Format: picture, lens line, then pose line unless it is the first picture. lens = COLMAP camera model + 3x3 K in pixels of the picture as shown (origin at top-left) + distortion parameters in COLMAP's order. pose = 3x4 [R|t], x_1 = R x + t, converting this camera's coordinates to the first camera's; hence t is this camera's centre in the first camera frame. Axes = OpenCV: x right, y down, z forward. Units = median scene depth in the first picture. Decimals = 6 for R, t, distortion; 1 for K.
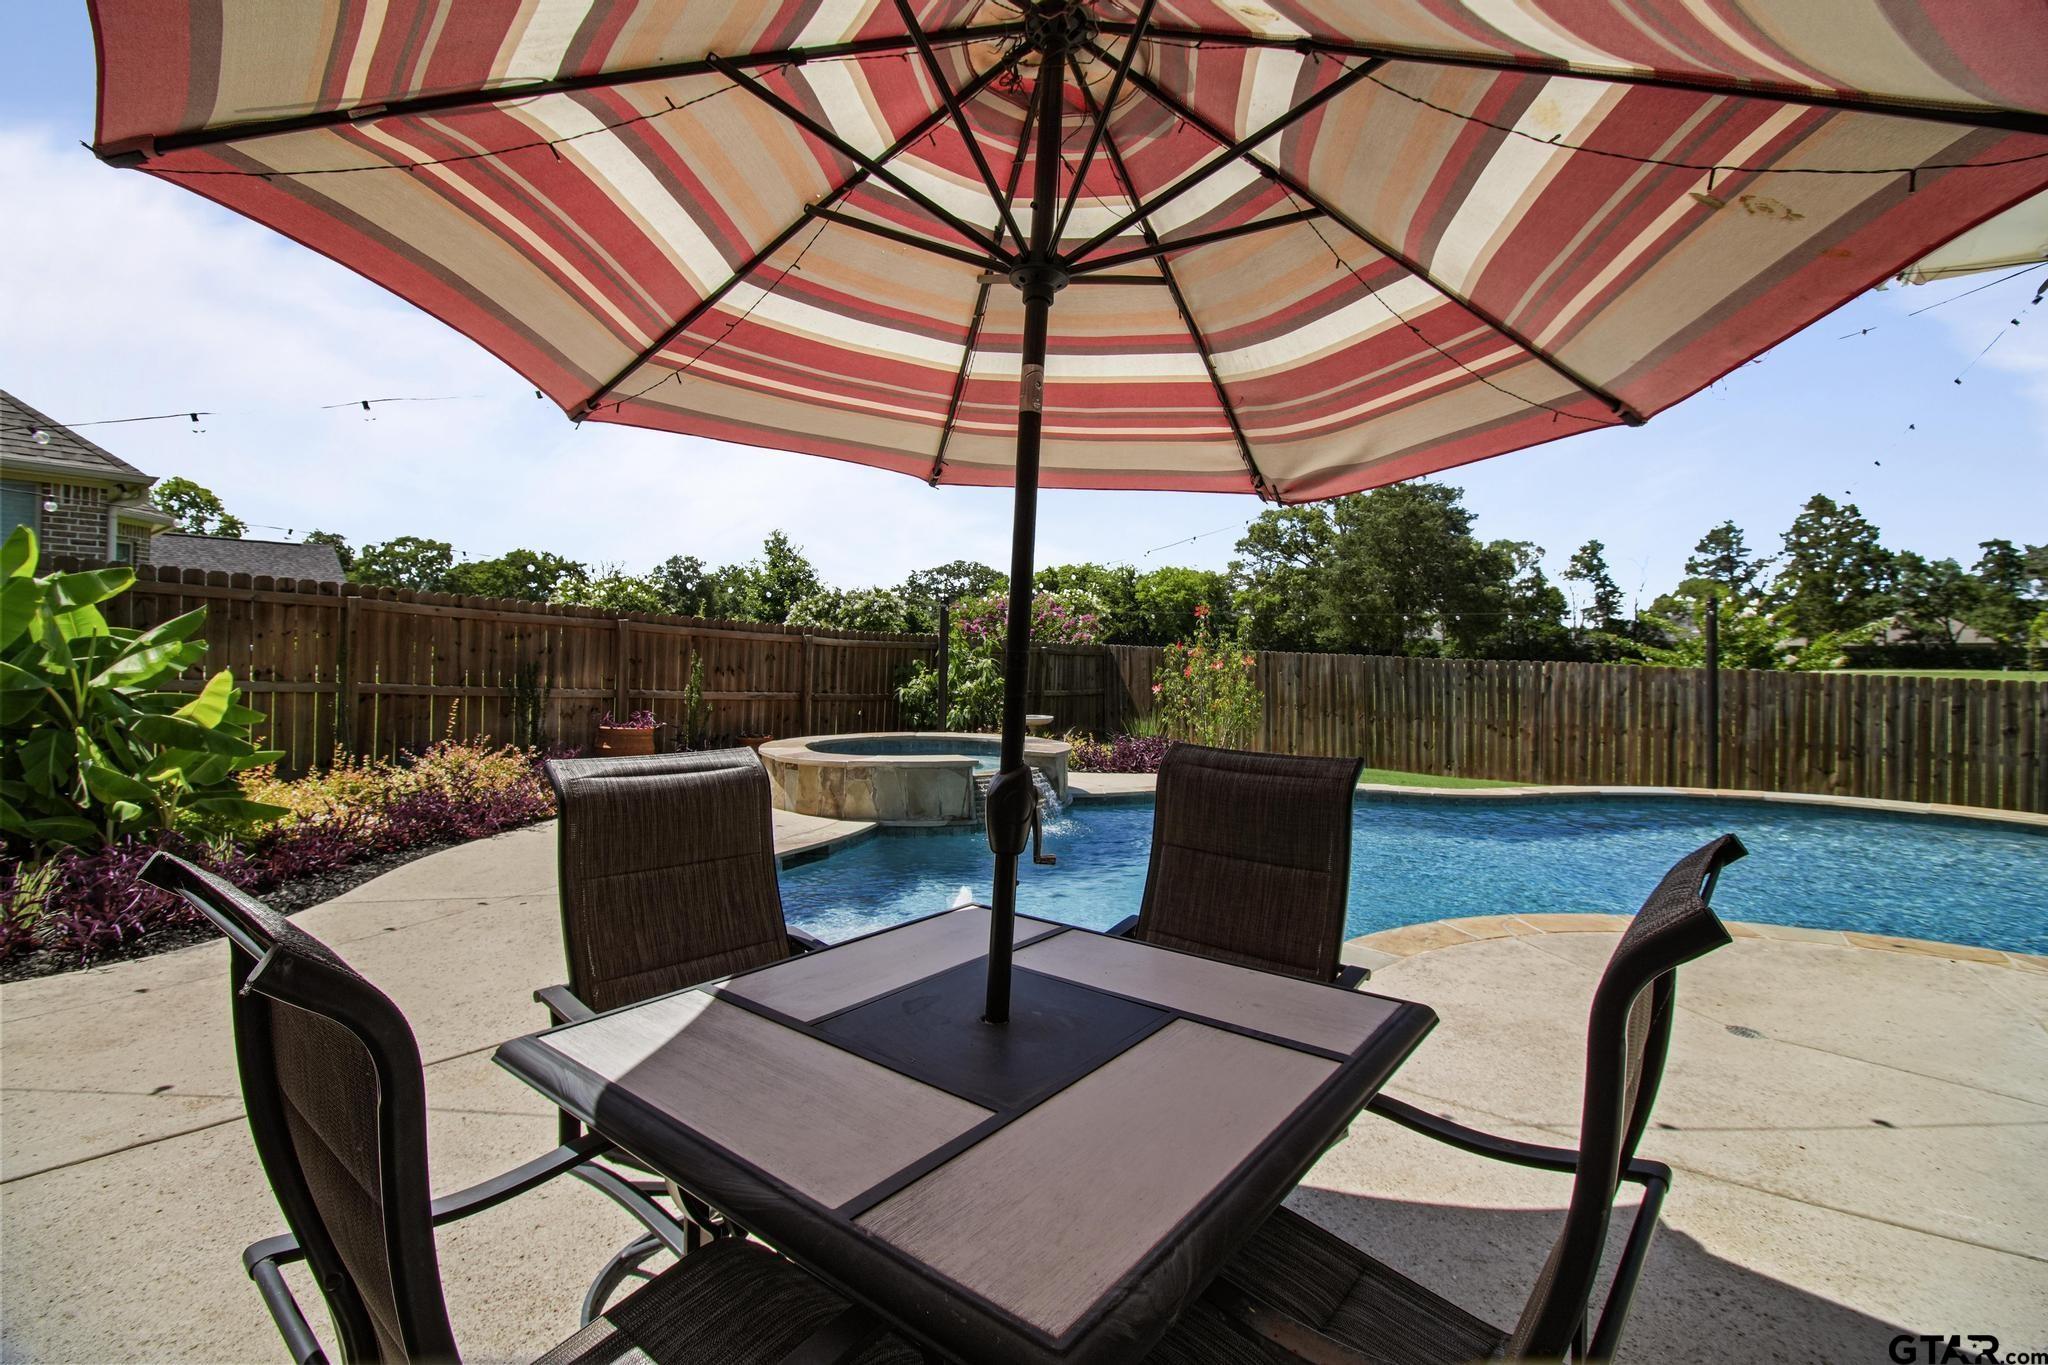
lens RADIAL K [[918.0, 0, 1024.0], [0, 918.0, 682.5], [0, 0, 1]] dist [-0.002212, -0.000444]
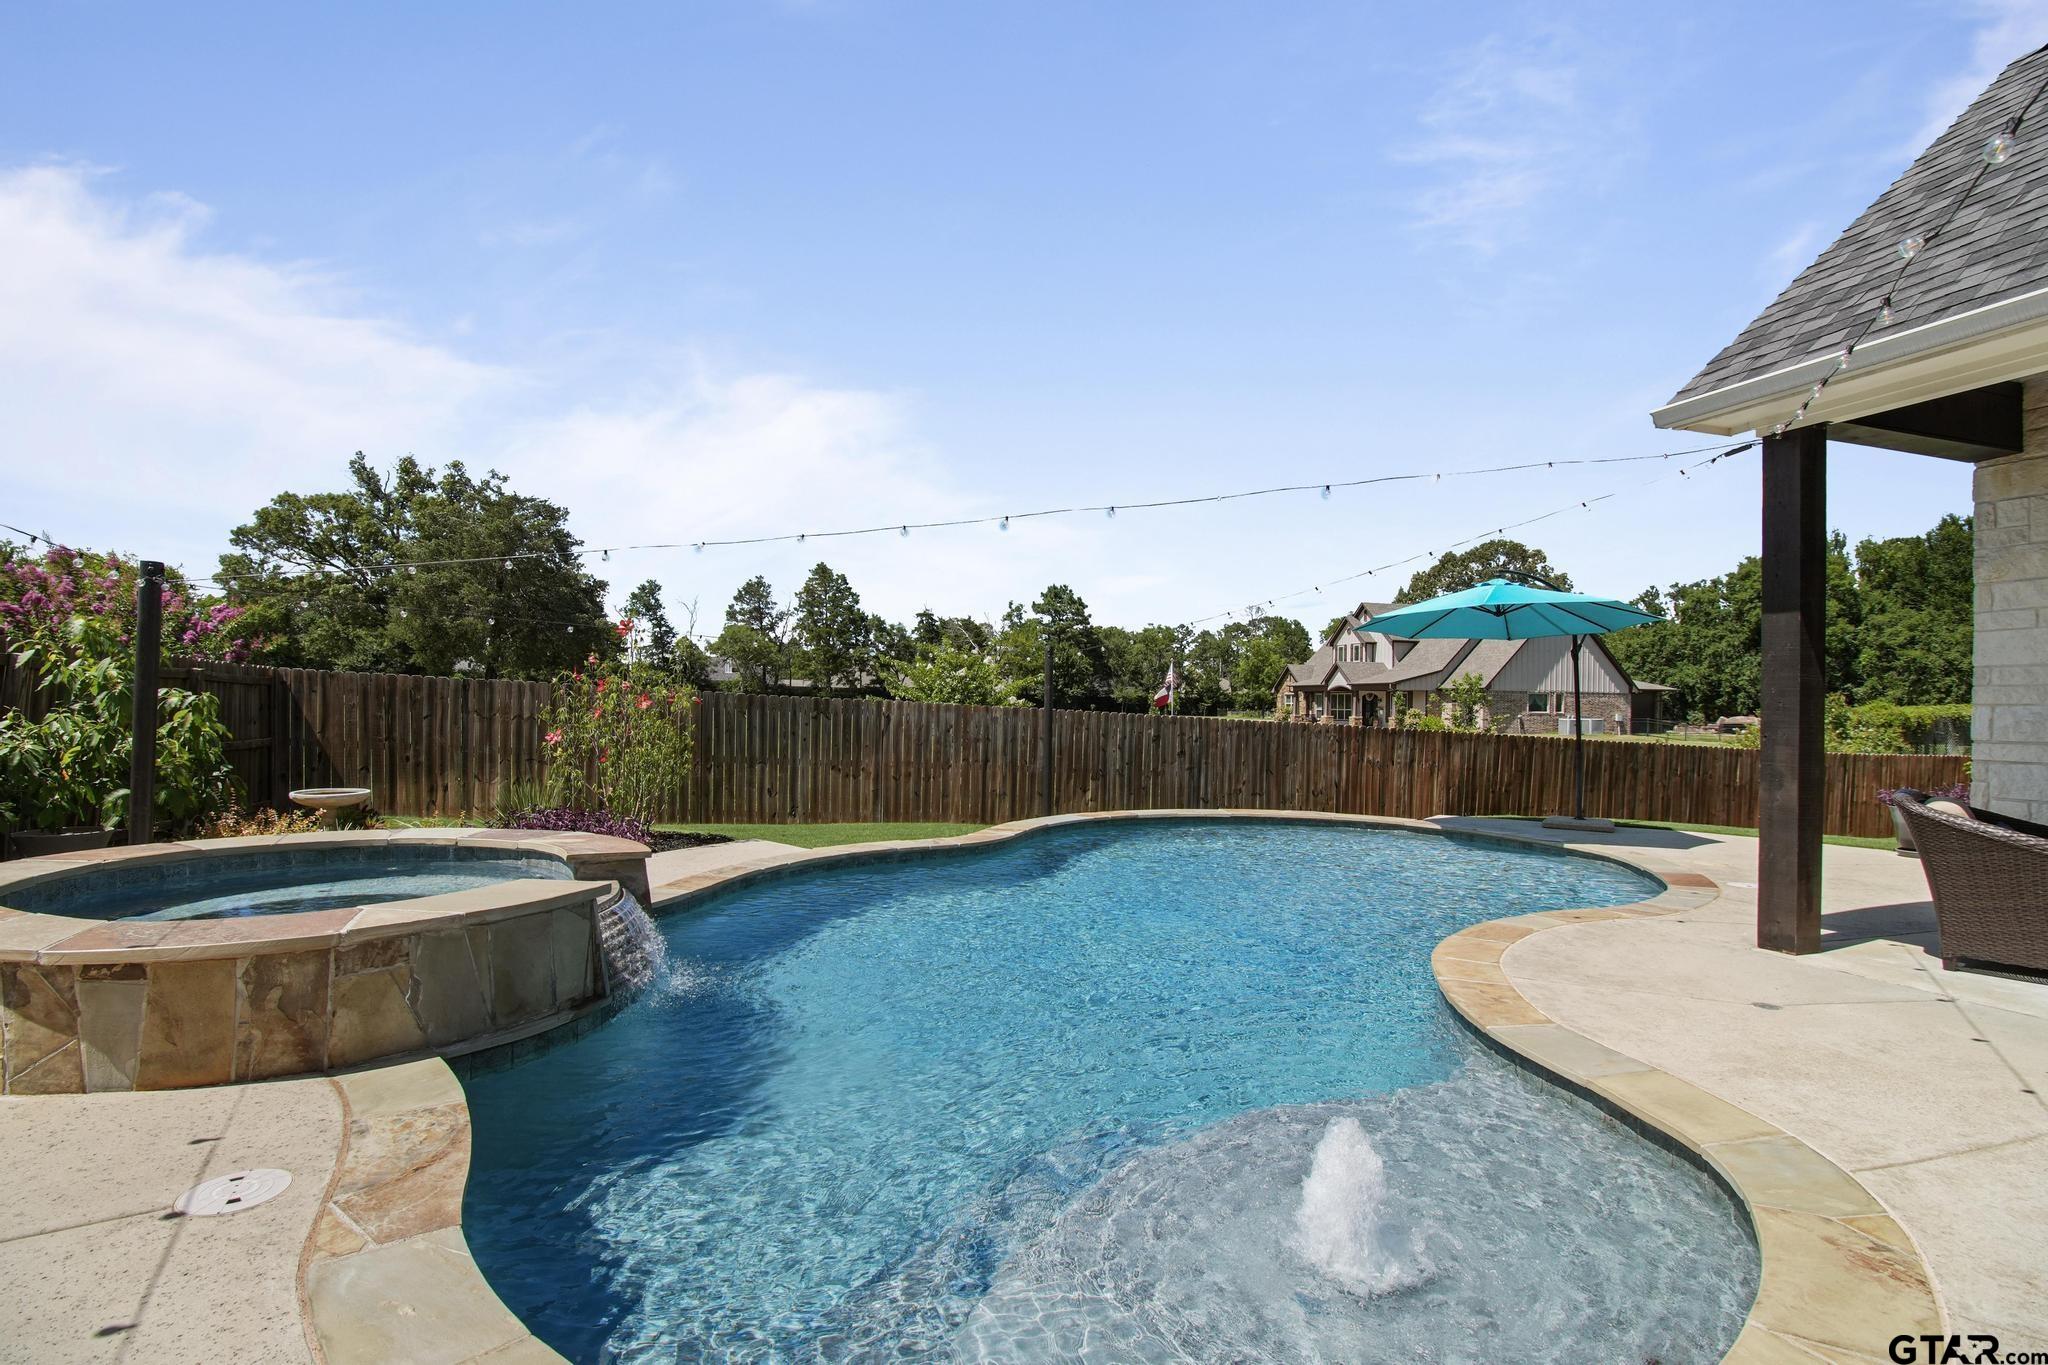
lens RADIAL K [[964.0, 0, 1024.0], [0, 964.0, 682.5], [0, 0, 1]] dist [0.021457, -0.000236]
pose [[0.574513, 0.022047, 0.818198, -0.194777], [0.008843, 0.999412, -0.033139, -0.005276], [-0.818447, 0.026274, 0.573980, 0.246323]]
